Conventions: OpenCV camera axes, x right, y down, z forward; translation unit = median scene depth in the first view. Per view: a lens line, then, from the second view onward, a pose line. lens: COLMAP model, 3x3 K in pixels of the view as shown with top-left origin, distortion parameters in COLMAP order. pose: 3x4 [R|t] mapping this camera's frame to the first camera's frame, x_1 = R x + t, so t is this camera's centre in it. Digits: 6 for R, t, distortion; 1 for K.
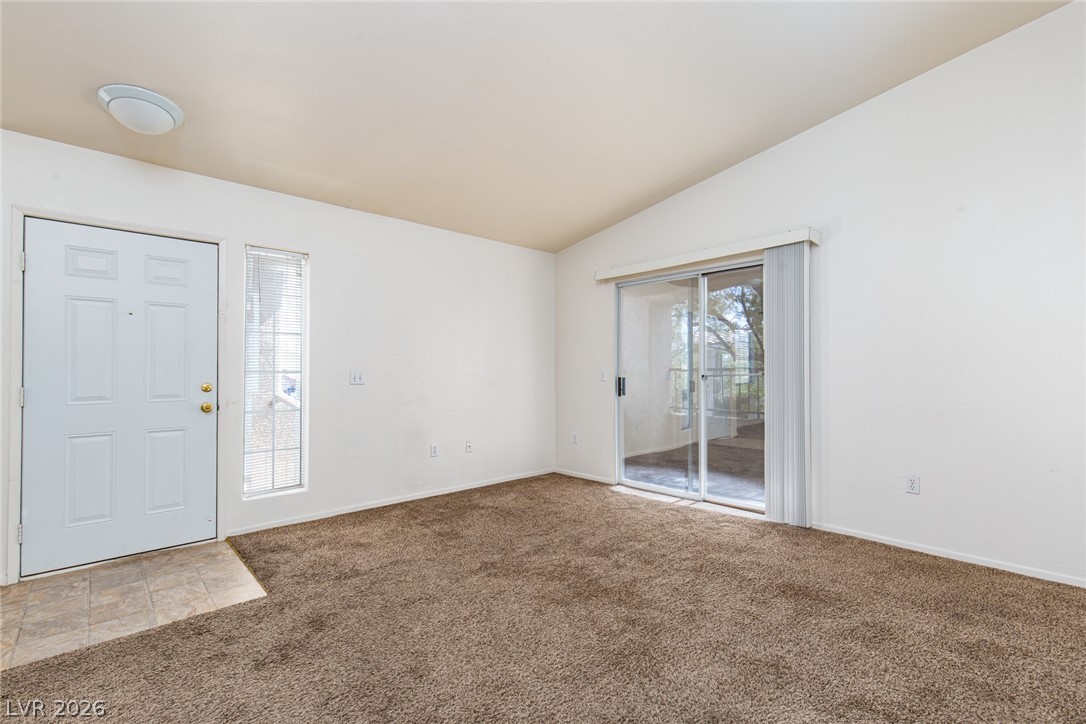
lens RADIAL K [[496.3, 0, 543.1], [0, 496.3, 359.3], [0, 0, 1]] dist [0.013026, 0.000407]
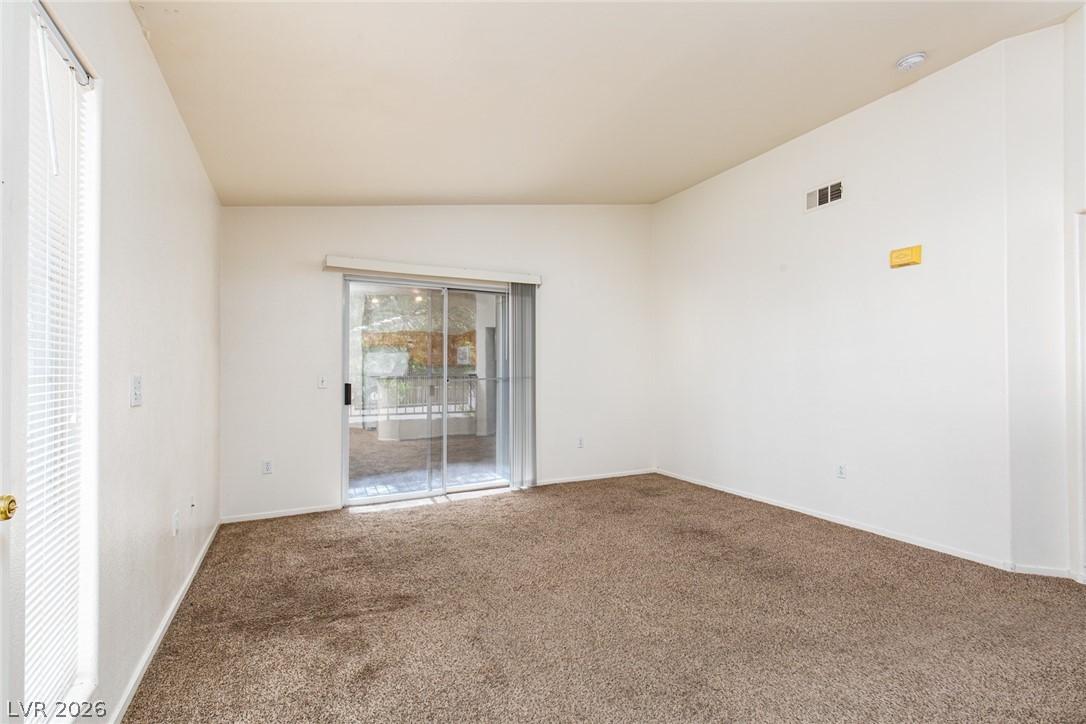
lens RADIAL K [[496.3, 0, 544.5], [0, 496.3, 369.6], [0, 0, 1]] dist [0.013026, 0.000407]
pose [[0.257606, 0.014362, 0.966143, -0.713327], [-0.017998, 0.999787, -0.010063, 0.016933], [-0.966082, -0.014796, 0.257810, 0.529638]]
